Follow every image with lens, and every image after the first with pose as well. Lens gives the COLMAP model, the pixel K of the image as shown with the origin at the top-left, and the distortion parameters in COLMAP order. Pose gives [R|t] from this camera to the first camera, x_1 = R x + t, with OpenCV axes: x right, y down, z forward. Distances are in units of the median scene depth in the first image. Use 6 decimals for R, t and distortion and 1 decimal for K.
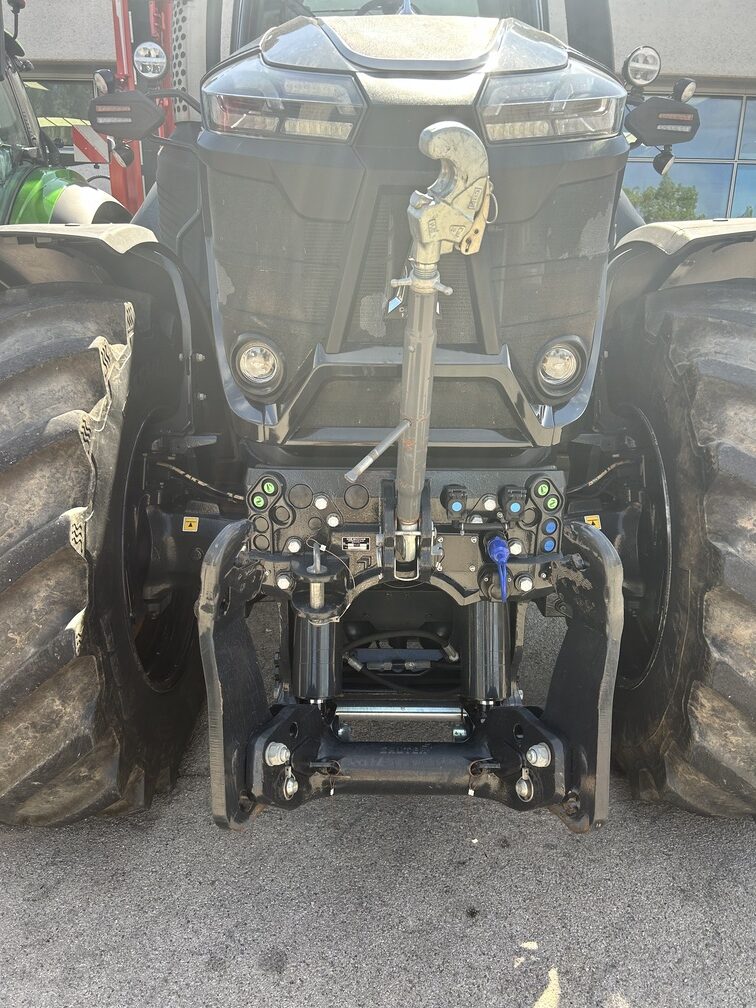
lens RADIAL K [[751.4, 0, 375.4], [0, 751.4, 508.9], [0, 0, 1]] dist [0.060124, -0.079336]
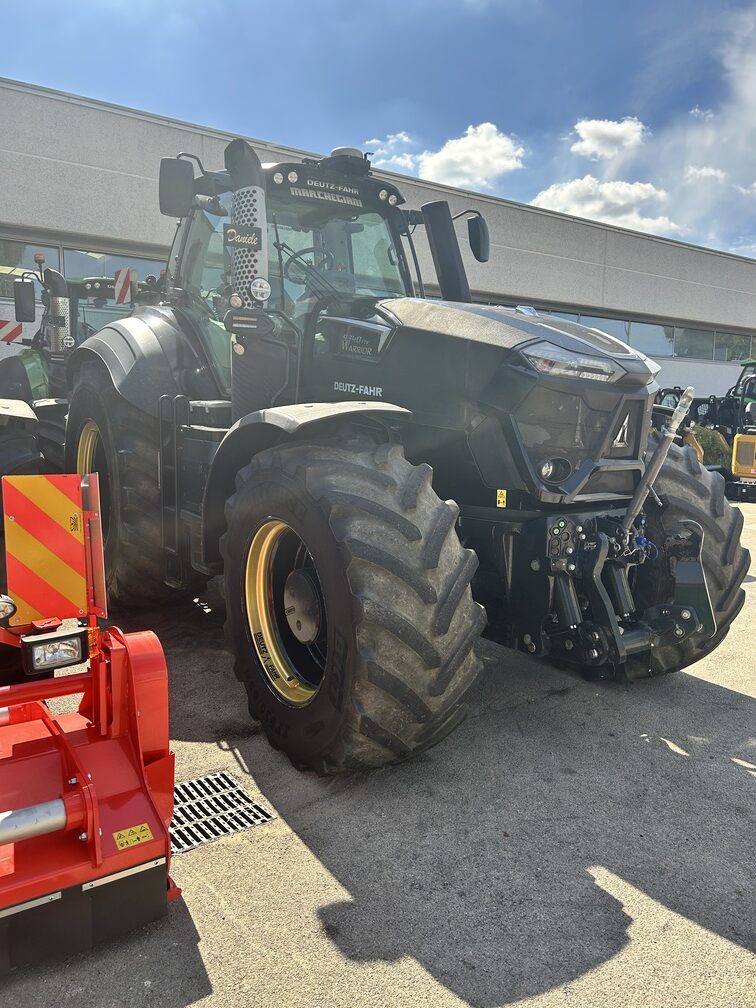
lens RADIAL K [[751.4, 0, 375.4], [0, 751.4, 508.9], [0, 0, 1]] dist [0.060124, -0.079336]
pose [[0.826914, -0.077294, 0.556990, -1.784676], [0.166439, 0.979769, -0.111134, 0.080796], [-0.537132, 0.184603, 0.823050, -0.516331]]
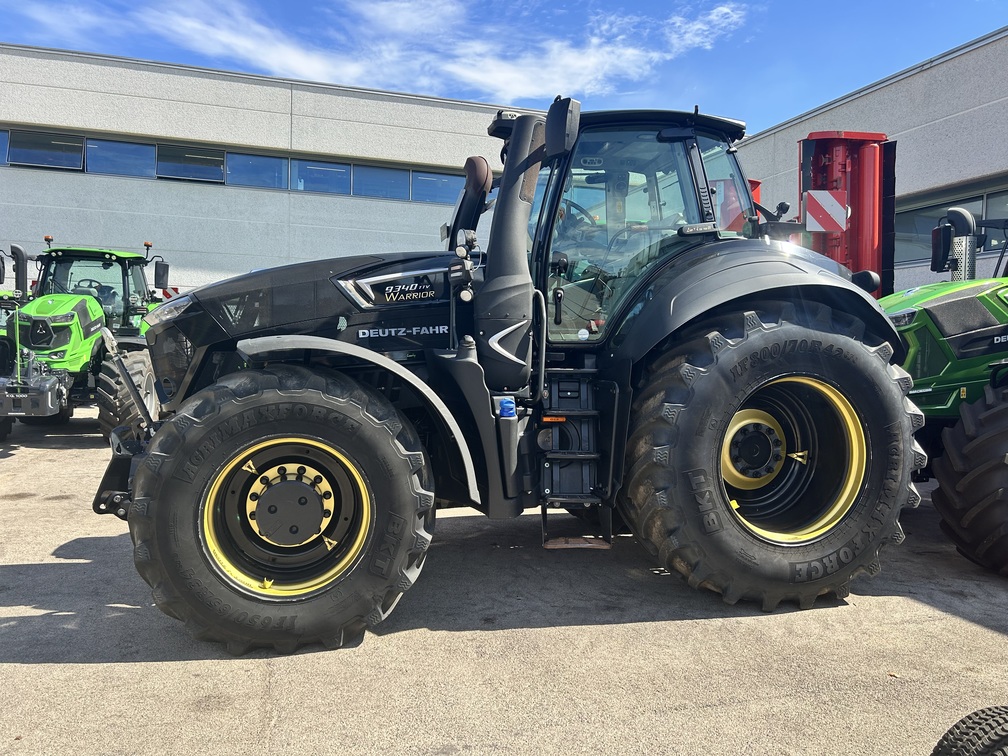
lens RADIAL K [[751.6, 0, 507.2], [0, 751.6, 397.7], [0, 0, 1]] dist [0.072990, -0.081077]
pose [[0.266614, 0.054160, -0.962280, 3.501776], [-0.302393, 0.952706, -0.030162, -0.455233], [0.915137, 0.299028, 0.270382, 1.386134]]
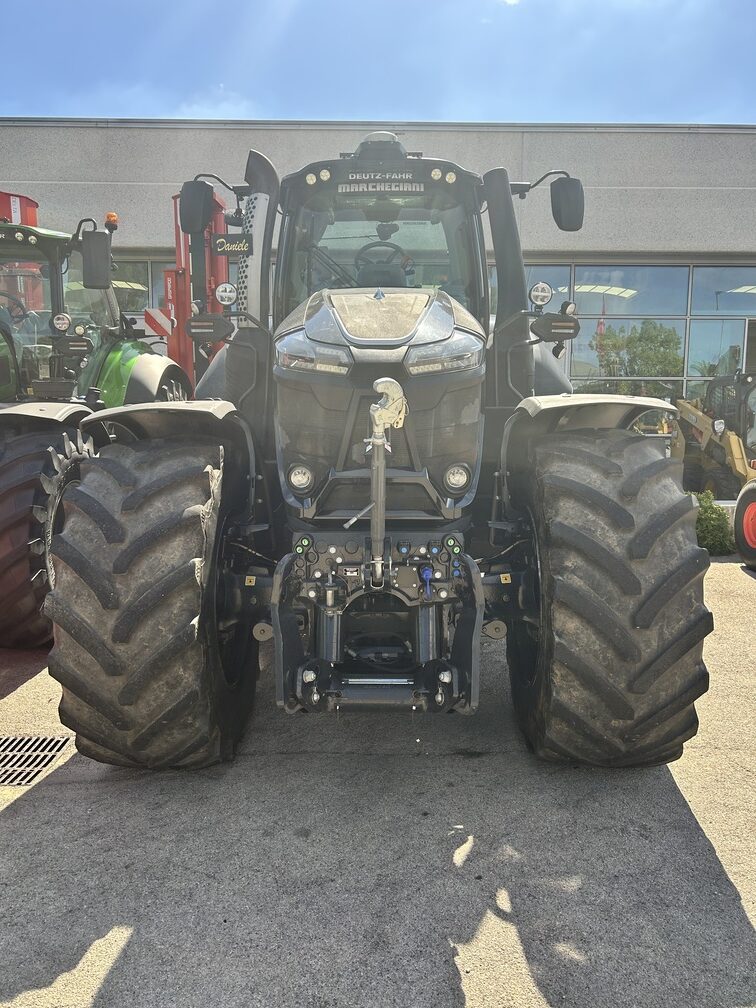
lens RADIAL K [[751.4, 0, 375.4], [0, 751.4, 508.9], [0, 0, 1]] dist [0.060124, -0.079336]
pose [[0.999837, -0.007050, -0.016593, 0.064781], [0.004207, 0.986194, -0.165540, 0.197086], [0.017531, 0.165443, 0.986064, -0.845092]]
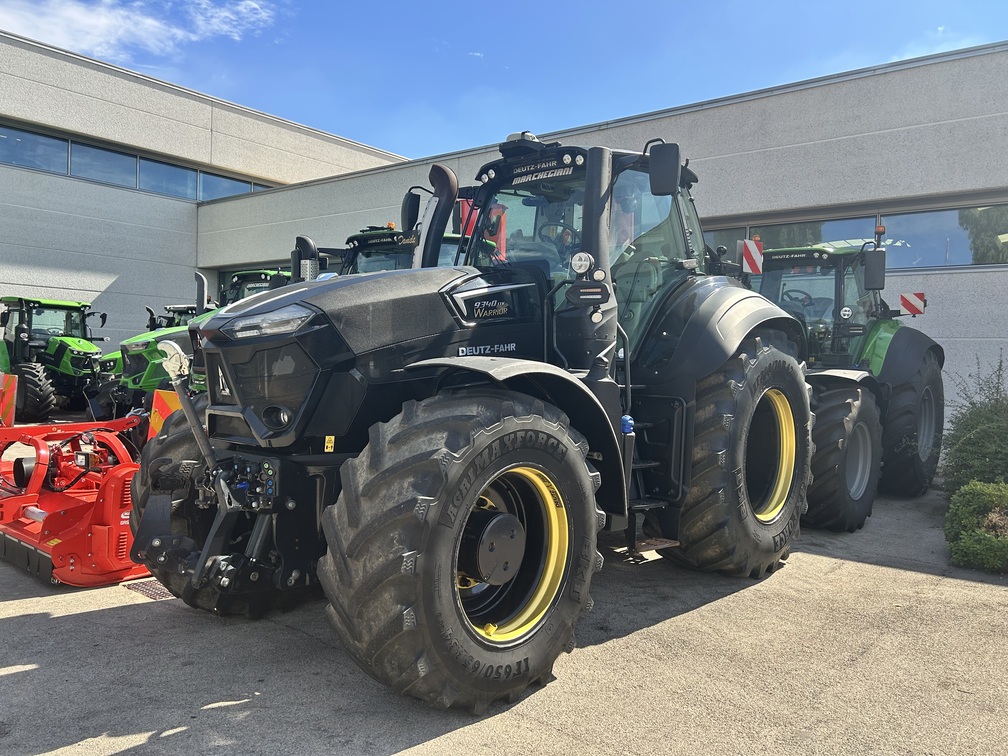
lens RADIAL K [[751.6, 0, 507.2], [0, 751.6, 397.7], [0, 0, 1]] dist [0.072990, -0.081077]
pose [[0.761528, 0.040691, -0.646853, 2.355554], [-0.209612, 0.959855, -0.186392, 0.055378], [0.613300, 0.277531, 0.739486, -0.388015]]
